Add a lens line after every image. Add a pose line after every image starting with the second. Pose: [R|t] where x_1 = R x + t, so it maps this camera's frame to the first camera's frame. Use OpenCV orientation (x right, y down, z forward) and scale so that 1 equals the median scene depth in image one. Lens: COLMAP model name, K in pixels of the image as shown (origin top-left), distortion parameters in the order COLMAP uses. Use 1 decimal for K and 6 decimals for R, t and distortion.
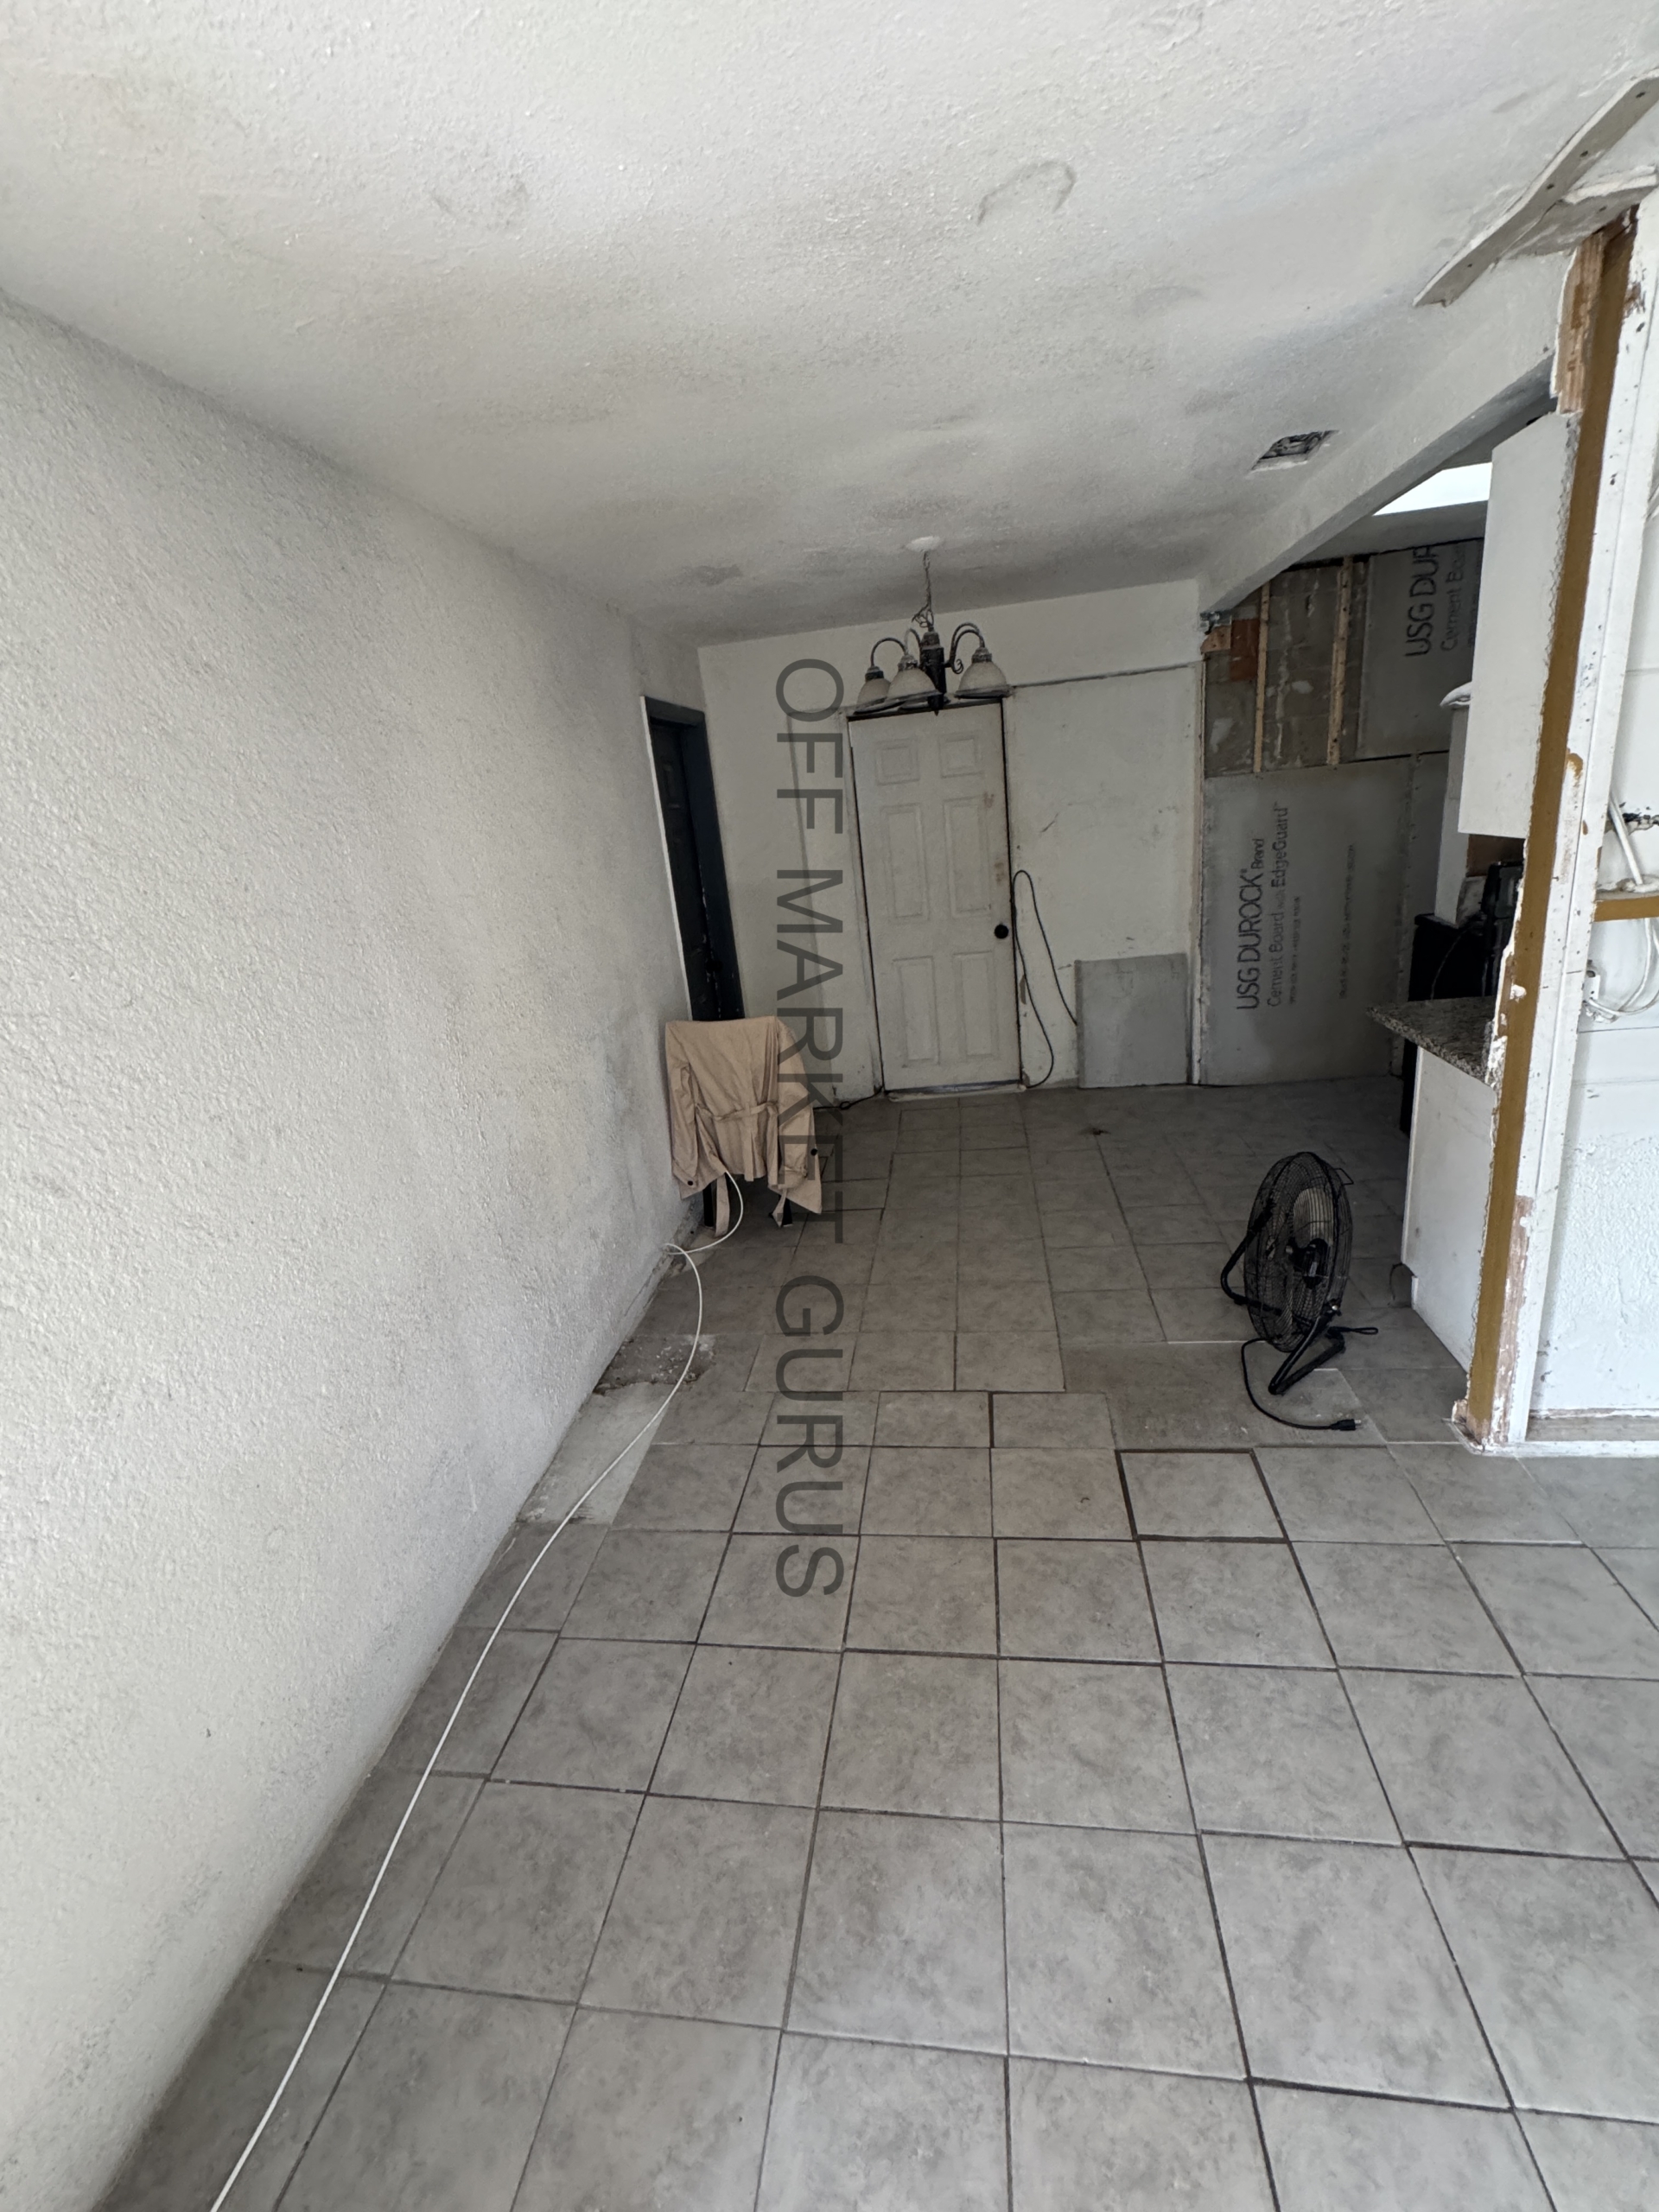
lens RADIAL K [[942.6, 0, 829.5], [0, 942.6, 1106.0], [0, 0, 1]] dist [-0.001348, 0.000501]
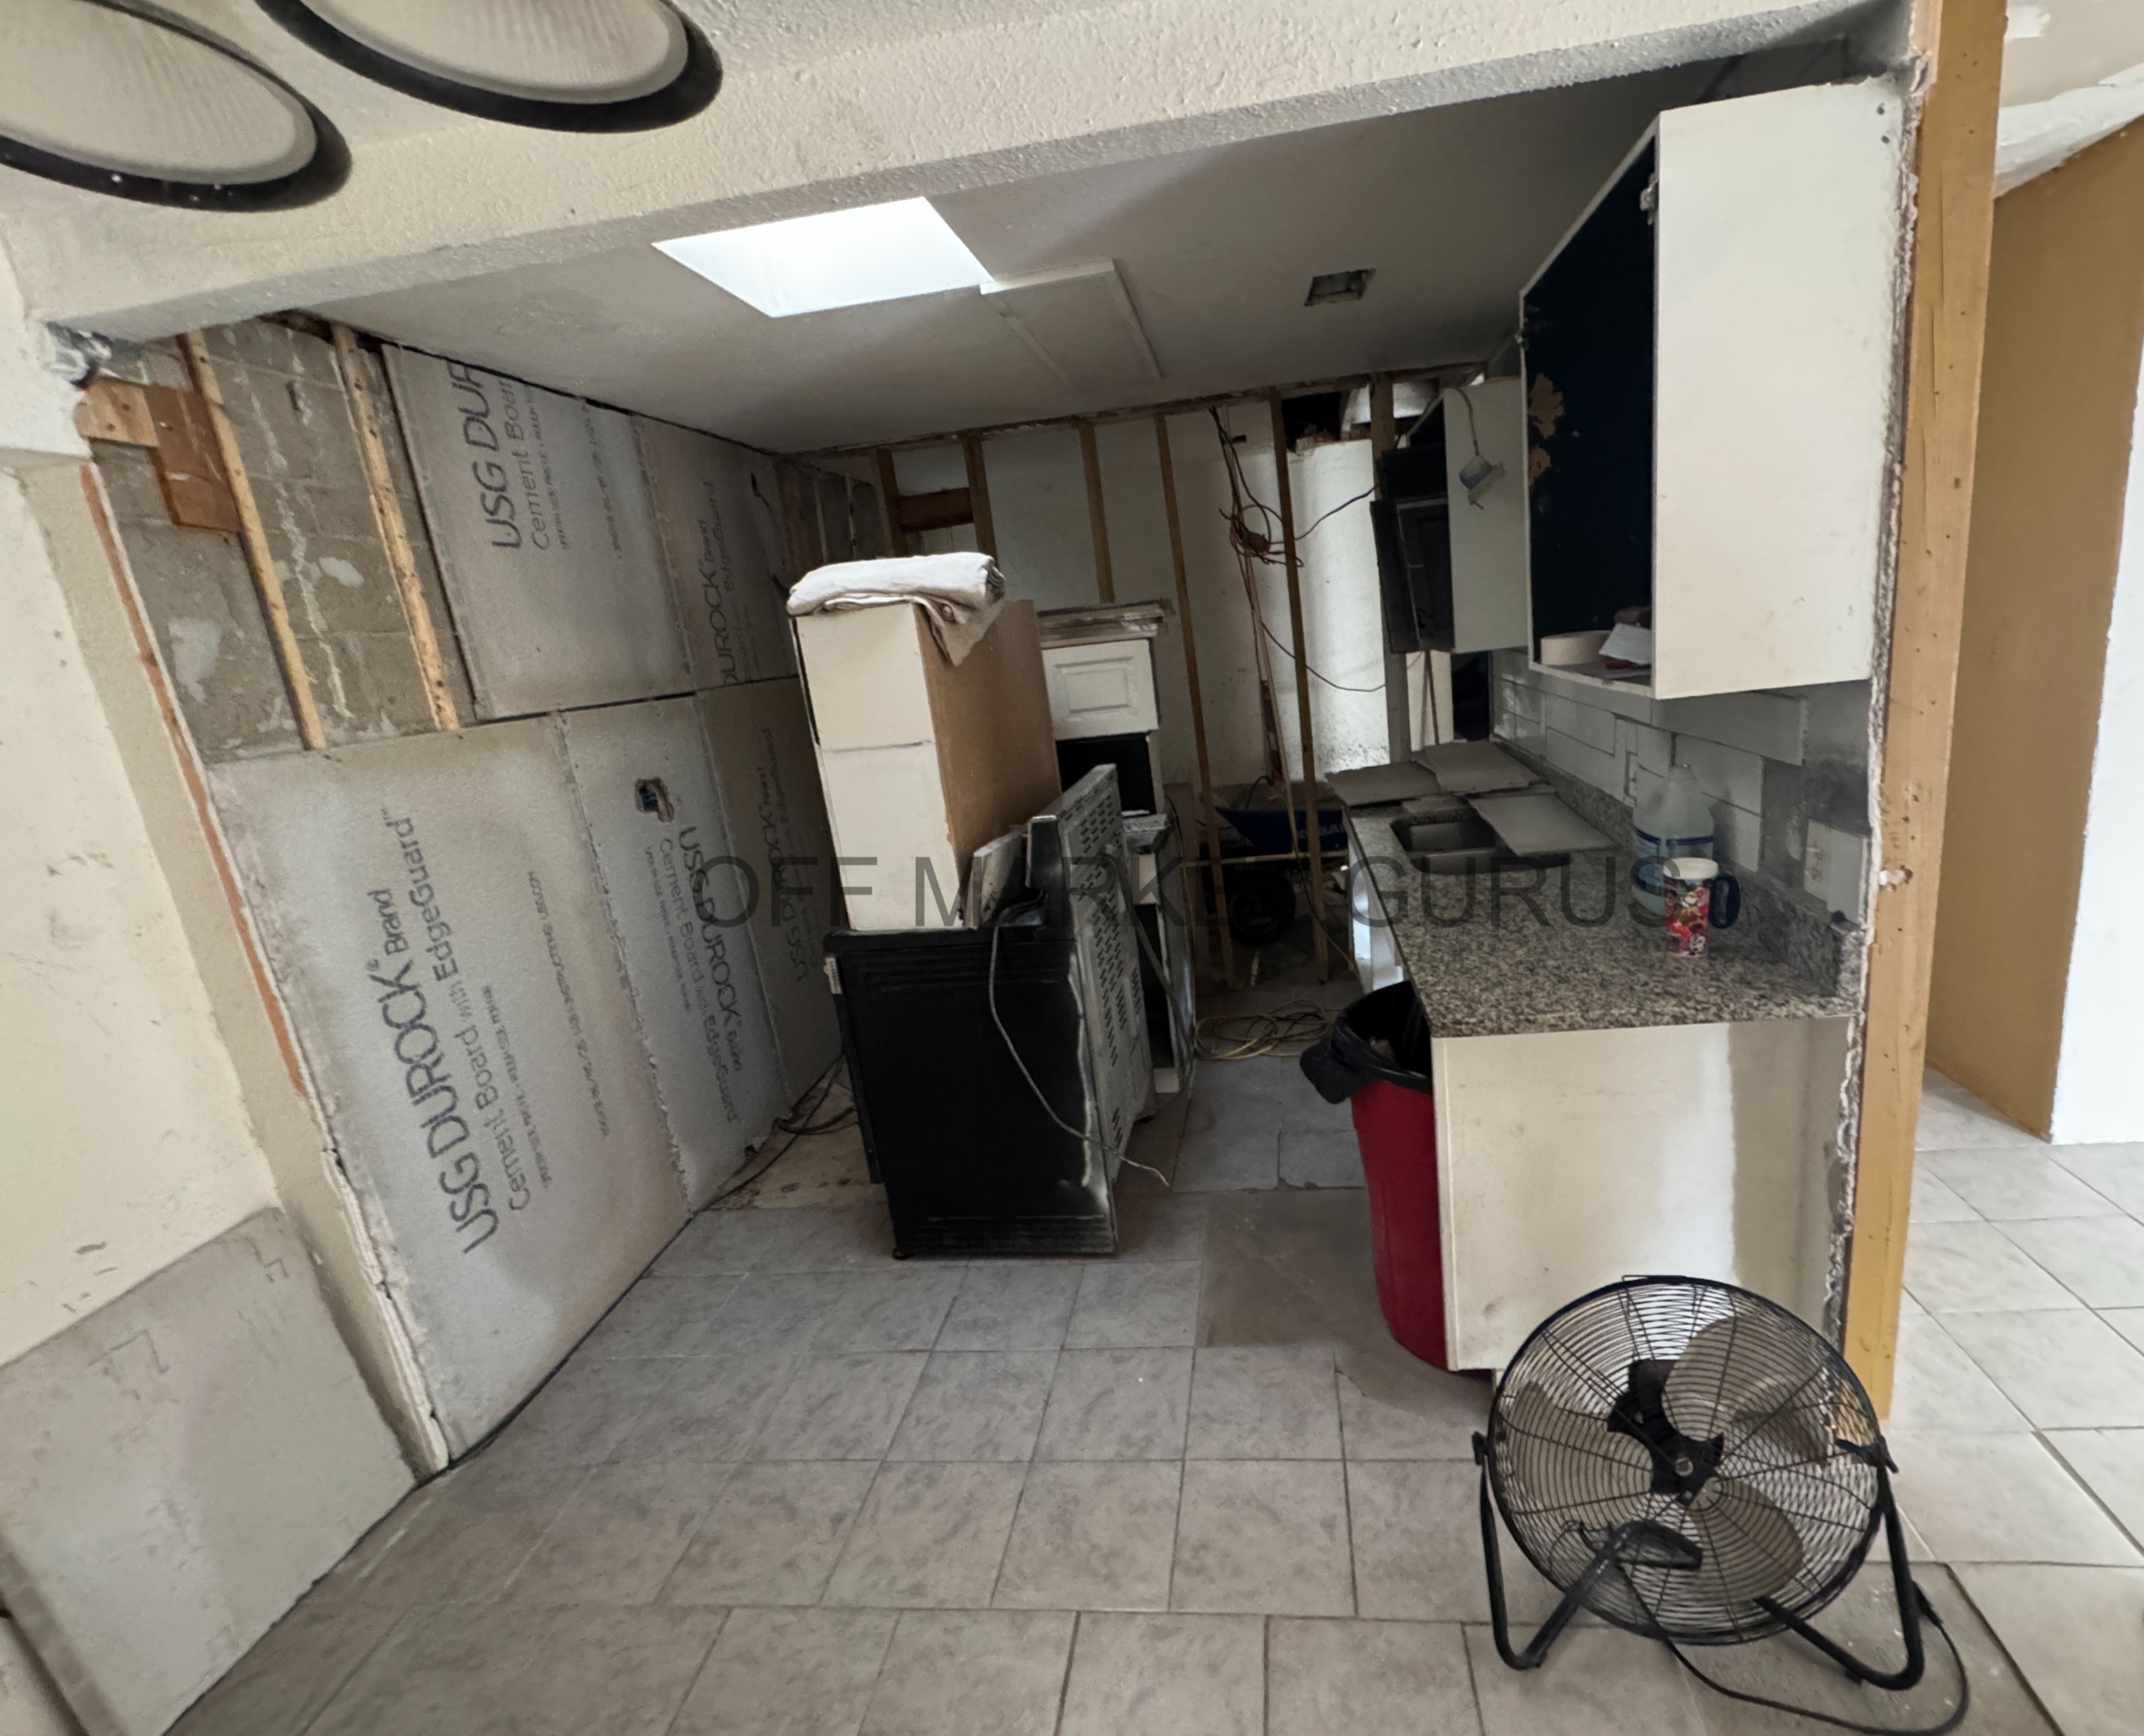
lens RADIAL K [[996.4, 0, 1166.6], [0, 996.4, 875.3], [0, 0, 1]] dist [-0.001164, 0.000900]
pose [[-0.020243, -0.140252, 0.989909, -0.010255], [0.412579, 0.900704, 0.136050, -0.203089], [-0.910697, 0.411170, 0.039632, 0.650606]]
